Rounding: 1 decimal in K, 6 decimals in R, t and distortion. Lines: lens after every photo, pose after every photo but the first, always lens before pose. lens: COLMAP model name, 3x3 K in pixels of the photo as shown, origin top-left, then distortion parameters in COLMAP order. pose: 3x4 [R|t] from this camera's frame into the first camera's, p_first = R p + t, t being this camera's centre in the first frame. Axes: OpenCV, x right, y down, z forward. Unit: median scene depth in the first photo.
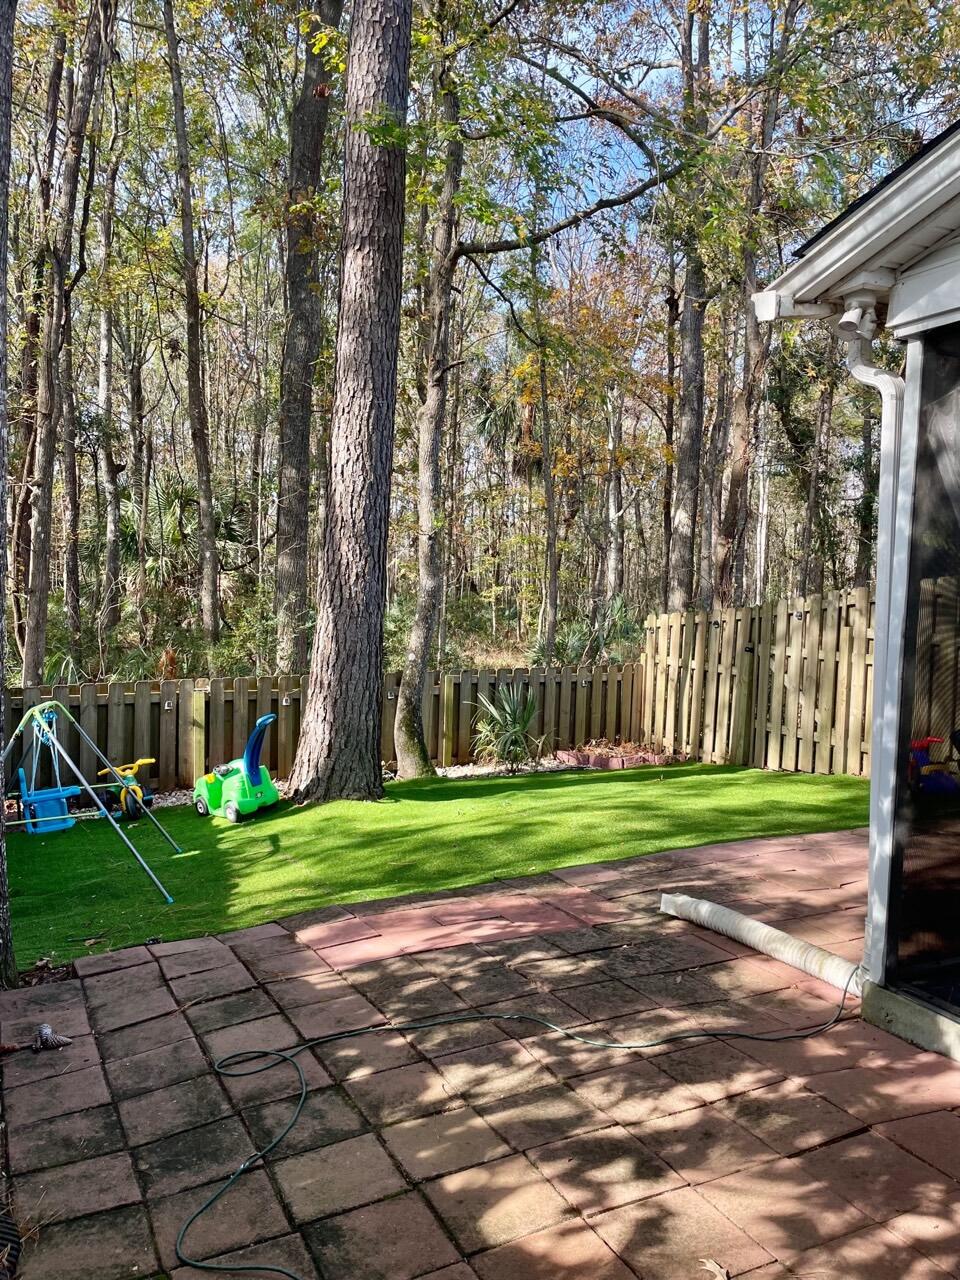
lens RADIAL K [[959.0, 0, 476.1], [0, 959.0, 639.8], [0, 0, 1]] dist [0.106902, -0.145598]
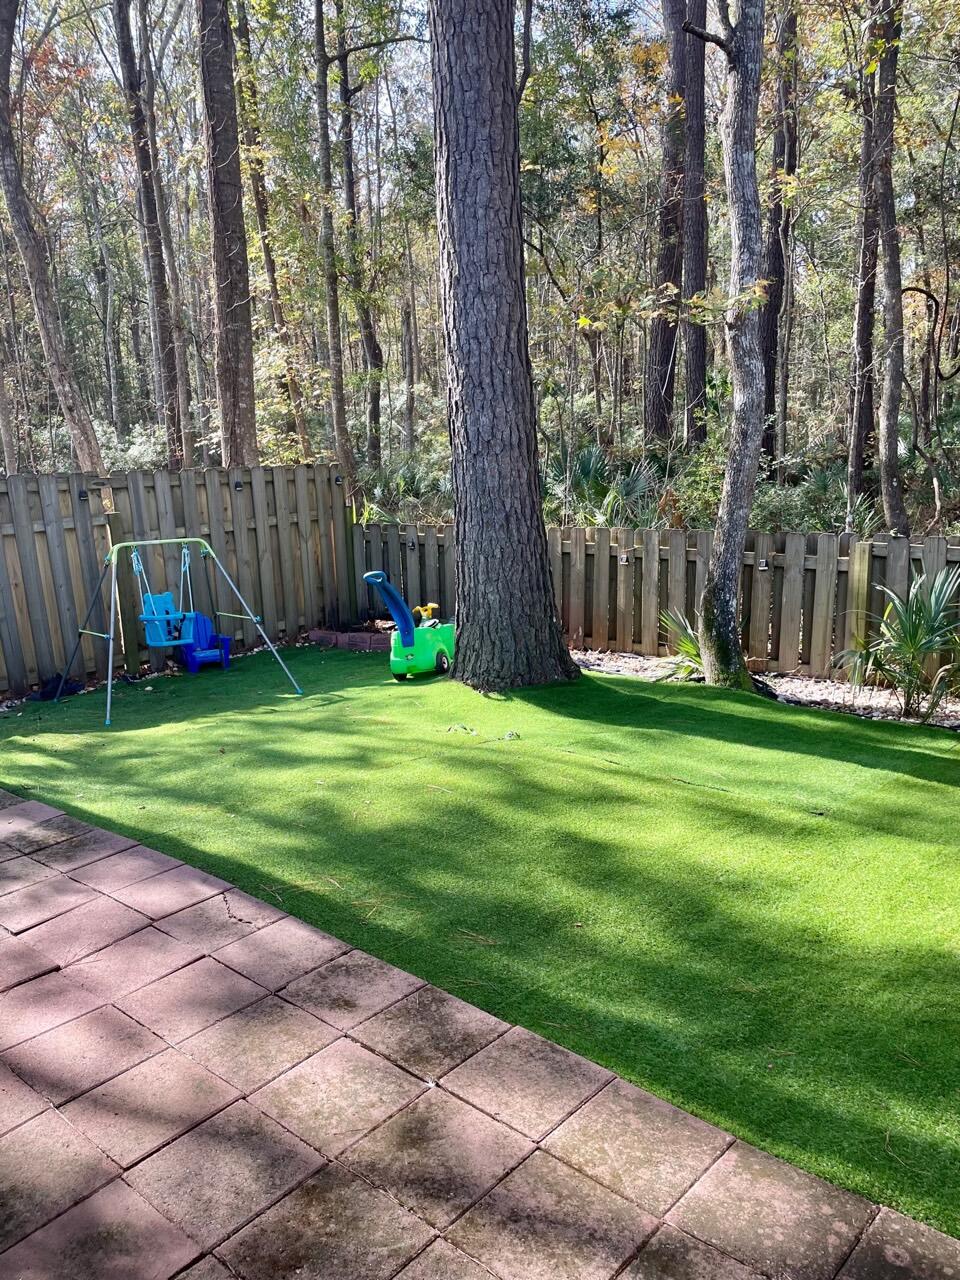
lens RADIAL K [[959.0, 0, 476.1], [0, 959.0, 639.8], [0, 0, 1]] dist [0.106902, -0.145598]
pose [[0.307997, 0.162506, -0.937406, 0.545332], [0.012670, 0.984516, 0.174836, -0.012524], [0.951303, -0.065726, 0.301169, 0.658865]]
